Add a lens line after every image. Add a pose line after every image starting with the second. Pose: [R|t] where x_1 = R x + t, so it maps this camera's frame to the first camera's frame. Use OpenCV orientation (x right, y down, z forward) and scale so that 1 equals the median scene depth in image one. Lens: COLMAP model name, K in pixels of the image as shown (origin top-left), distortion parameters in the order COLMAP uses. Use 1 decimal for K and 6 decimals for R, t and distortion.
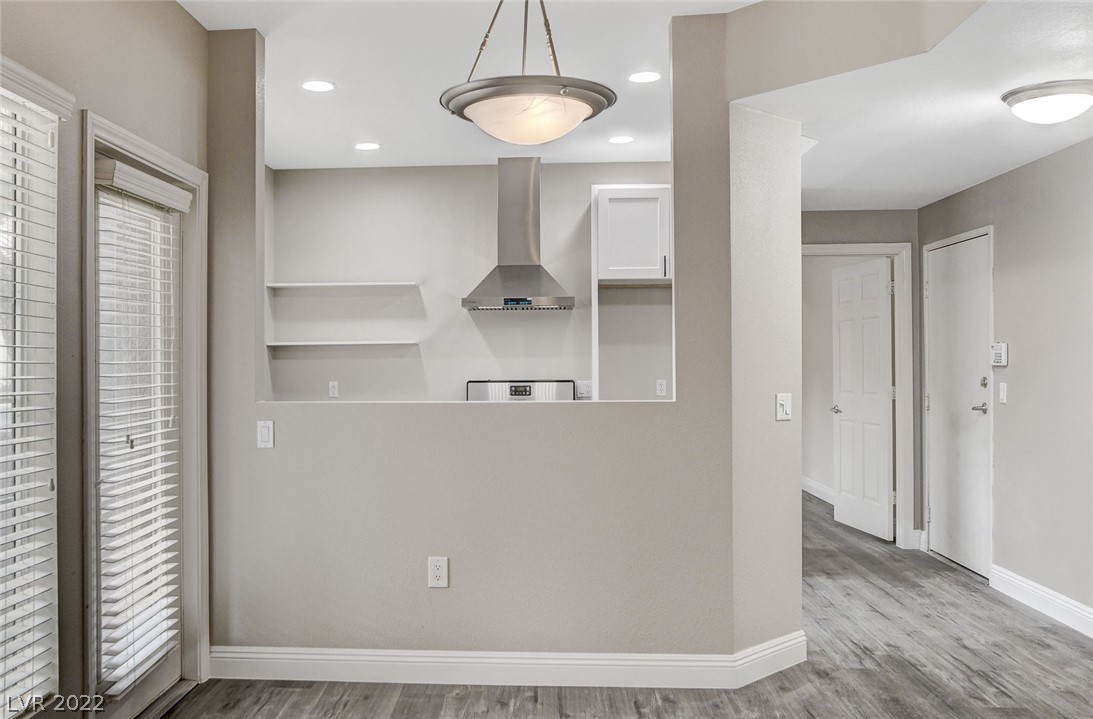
lens RADIAL K [[949.5, 0, 485.9], [0, 949.5, 359.0], [0, 0, 1]] dist [-0.015290, 0.011029]
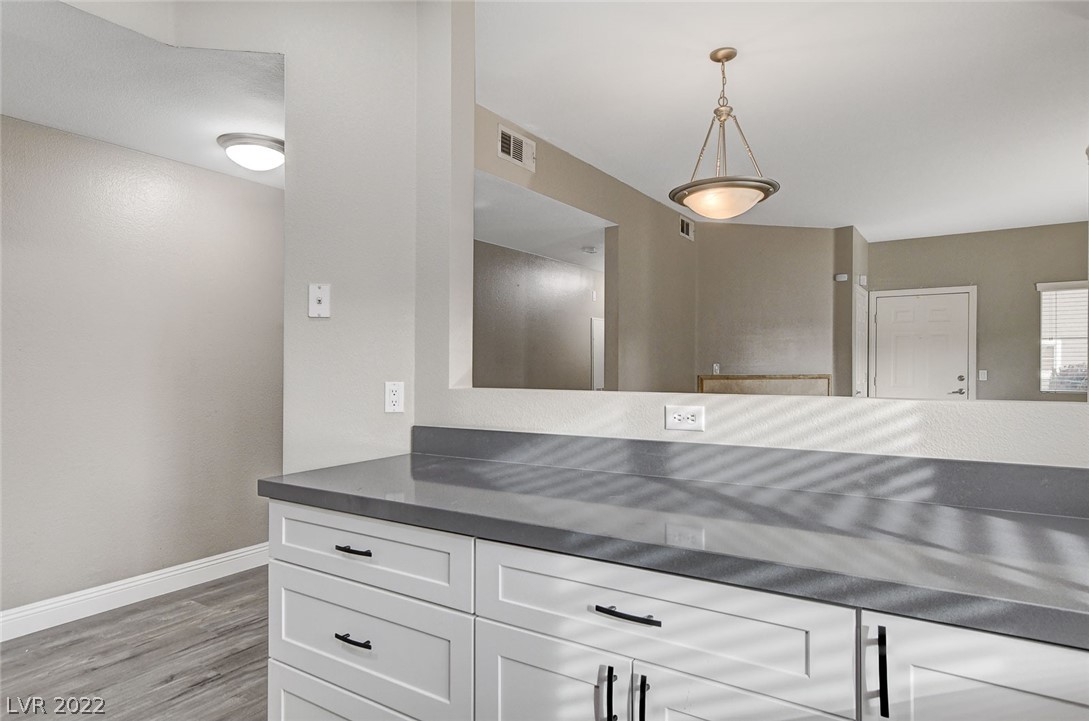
lens RADIAL K [[629.0, 0, 539.7], [0, 629.0, 371.5], [0, 0, 1]] dist [0.015257, 0.000598]
pose [[-0.869842, 0.001194, 0.493330, -0.149394], [0.005224, 0.999963, 0.006791, 0.023403], [-0.493303, 0.008485, -0.869816, 1.363860]]
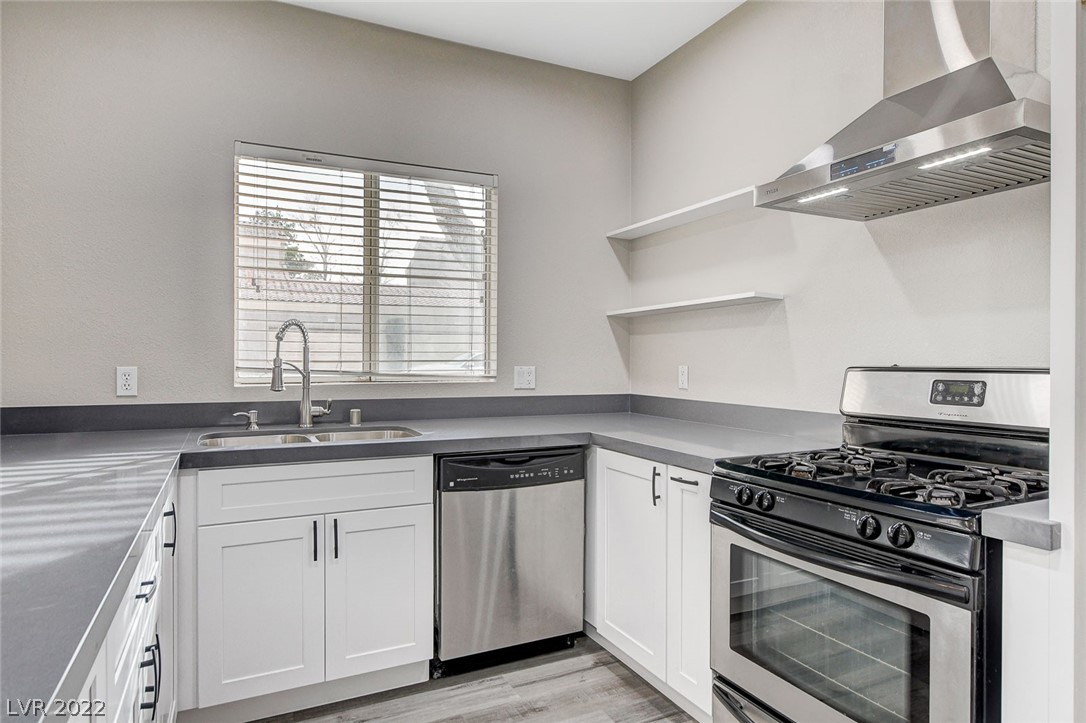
lens RADIAL K [[642.9, 0, 543.0], [0, 642.9, 361.5], [0, 0, 1]] dist [-0.007753, -0.000203]
pose [[0.492790, 0.008953, -0.870102, 0.298315], [-0.003465, 0.999959, 0.008327, 0.028662], [0.870142, -0.001089, 0.492801, 1.115711]]
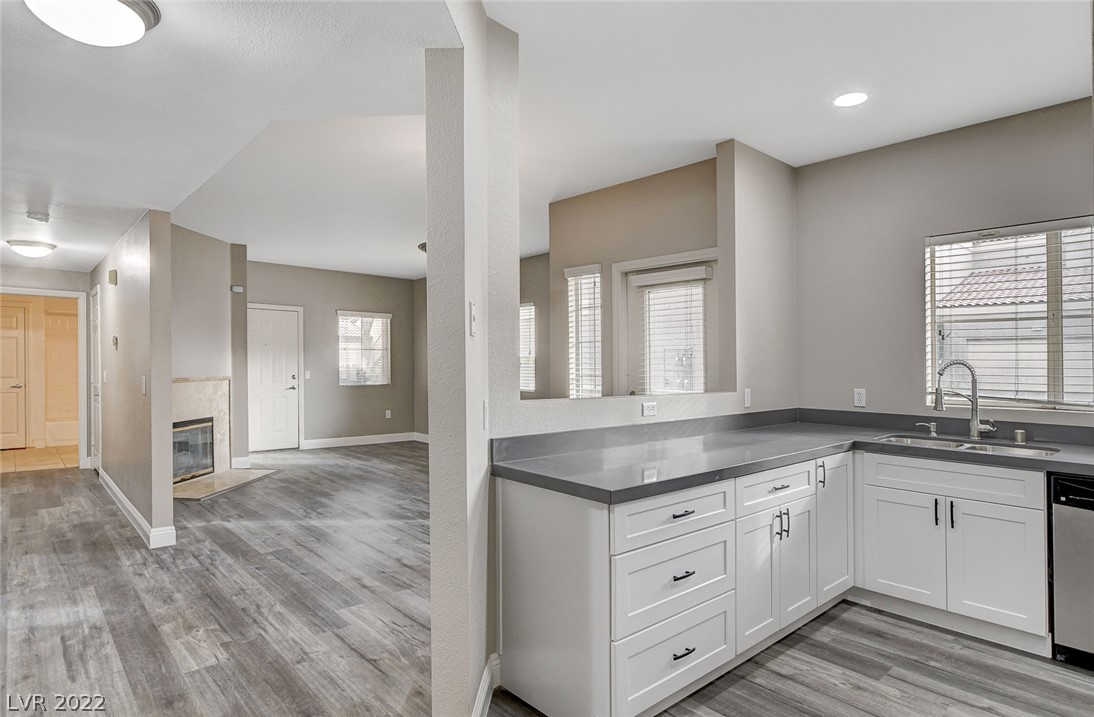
lens RADIAL K [[596.6, 0, 531.1], [0, 596.6, 376.5], [0, 0, 1]] dist [0.000385, -0.000744]
pose [[-0.707077, 0.013914, -0.707000, 0.598730], [-0.005304, 0.999674, 0.024978, 0.000541], [0.707117, 0.021411, -0.706773, 1.360382]]
